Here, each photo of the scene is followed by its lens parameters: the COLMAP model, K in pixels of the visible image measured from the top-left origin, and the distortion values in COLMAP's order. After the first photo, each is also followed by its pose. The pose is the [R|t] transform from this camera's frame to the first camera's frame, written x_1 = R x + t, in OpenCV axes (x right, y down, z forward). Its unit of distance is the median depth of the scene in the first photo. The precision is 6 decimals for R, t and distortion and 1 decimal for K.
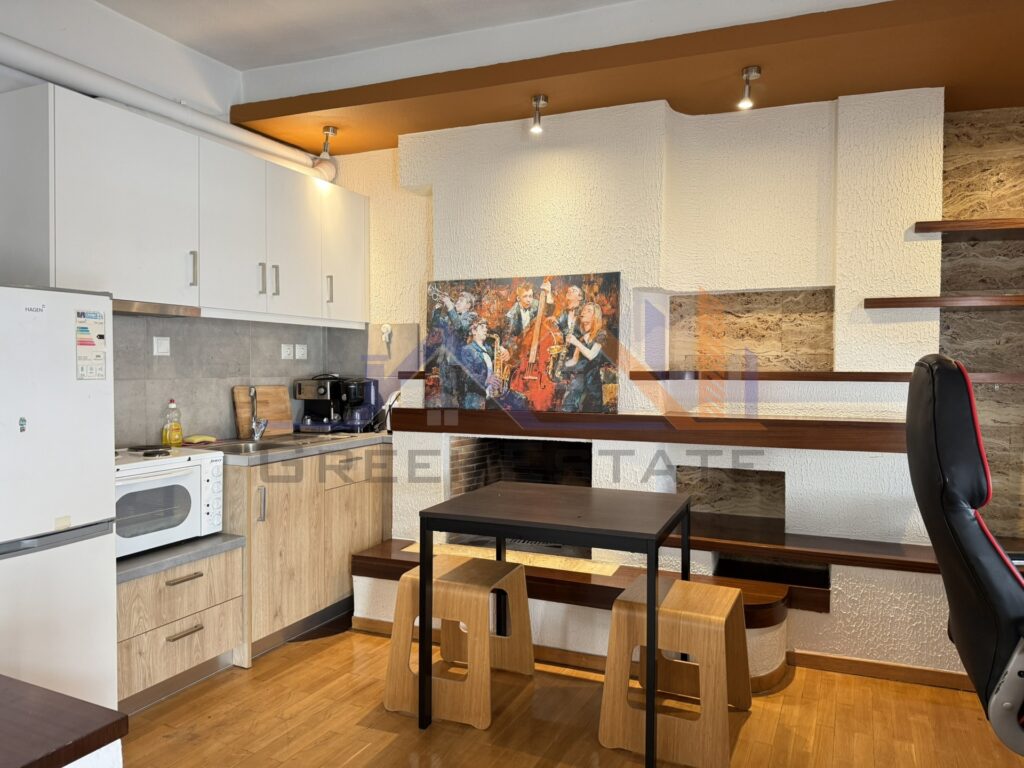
lens RADIAL K [[736.4, 0, 506.7], [0, 736.4, 387.6], [0, 0, 1]] dist [0.182094, -0.276786]
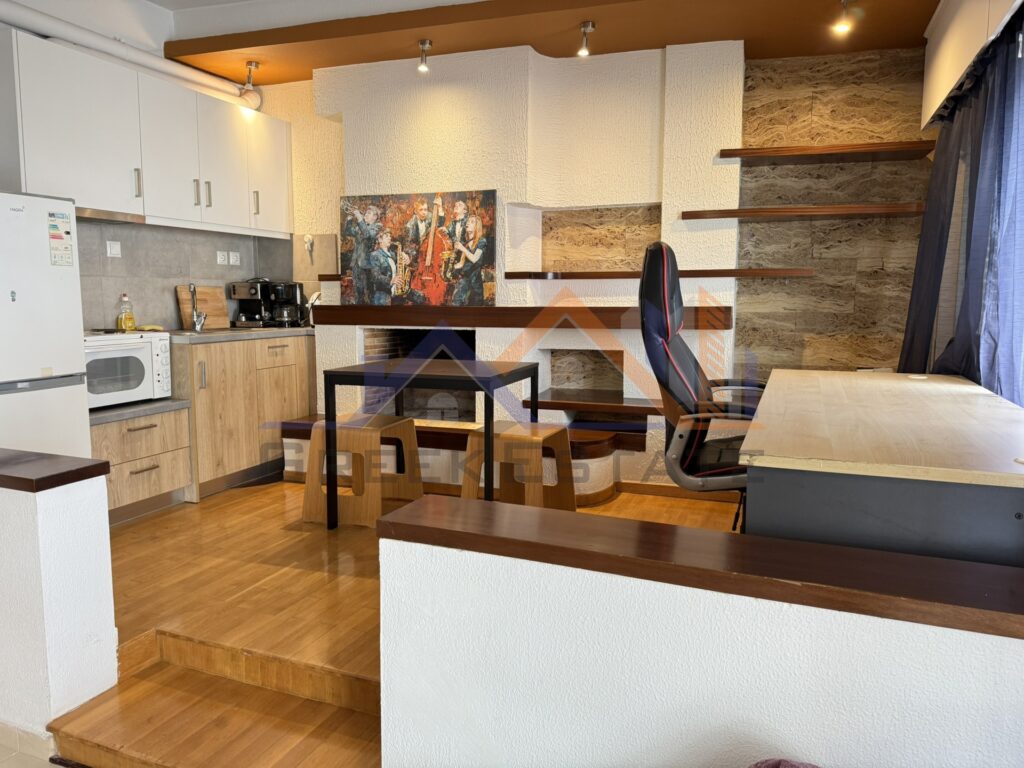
lens RADIAL K [[737.5, 0, 509.3], [0, 737.5, 377.4], [0, 0, 1]] dist [0.143162, -0.203017]
pose [[0.998423, -0.009274, 0.055362, 0.101805], [0.004977, 0.996998, 0.077263, 0.057851], [-0.055912, -0.076866, 0.995472, -0.243805]]
